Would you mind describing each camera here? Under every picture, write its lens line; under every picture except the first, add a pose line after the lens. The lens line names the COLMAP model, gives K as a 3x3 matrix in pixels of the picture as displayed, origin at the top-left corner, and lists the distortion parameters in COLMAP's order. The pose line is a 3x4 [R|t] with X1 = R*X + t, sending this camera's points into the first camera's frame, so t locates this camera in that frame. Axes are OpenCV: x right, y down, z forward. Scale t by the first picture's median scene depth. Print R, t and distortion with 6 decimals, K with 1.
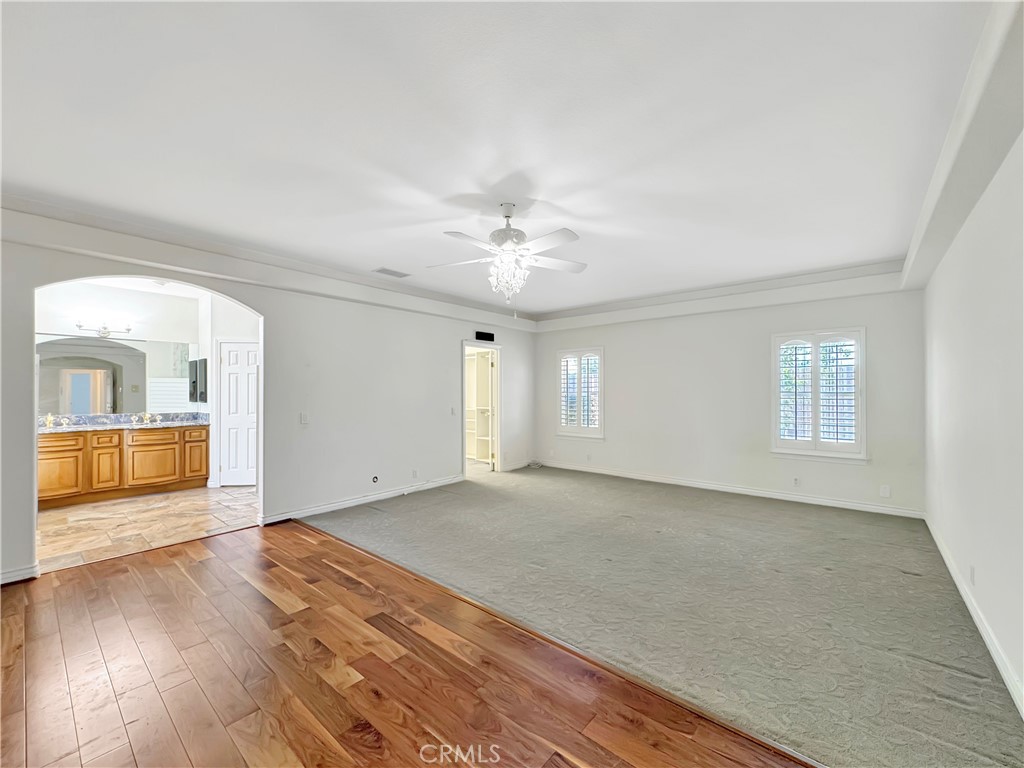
lens RADIAL K [[411.7, 0, 512.2], [0, 411.7, 380.4], [0, 0, 1]] dist [-0.000539, 0.000119]
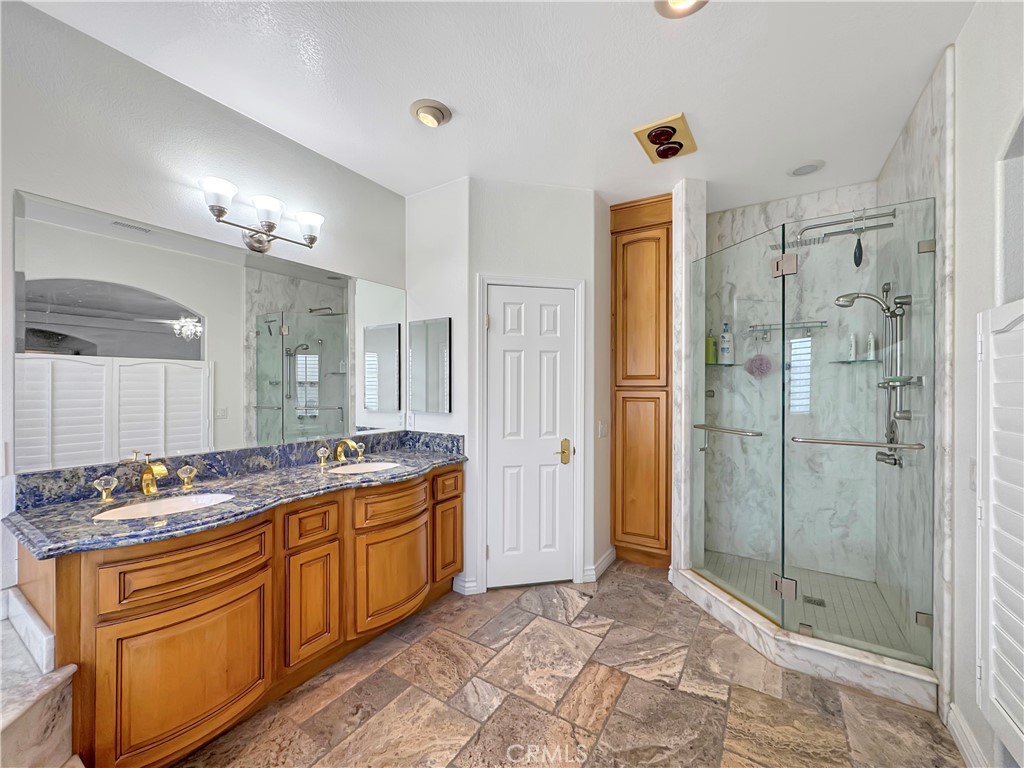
lens RADIAL K [[411.7, 0, 512.2], [0, 411.7, 380.4], [0, 0, 1]] dist [-0.000539, 0.000119]
pose [[0.991463, 0.007042, 0.130199, -0.709031], [-0.009607, 0.999772, 0.019082, 0.007625], [-0.130035, -0.020170, 0.991304, 0.508077]]
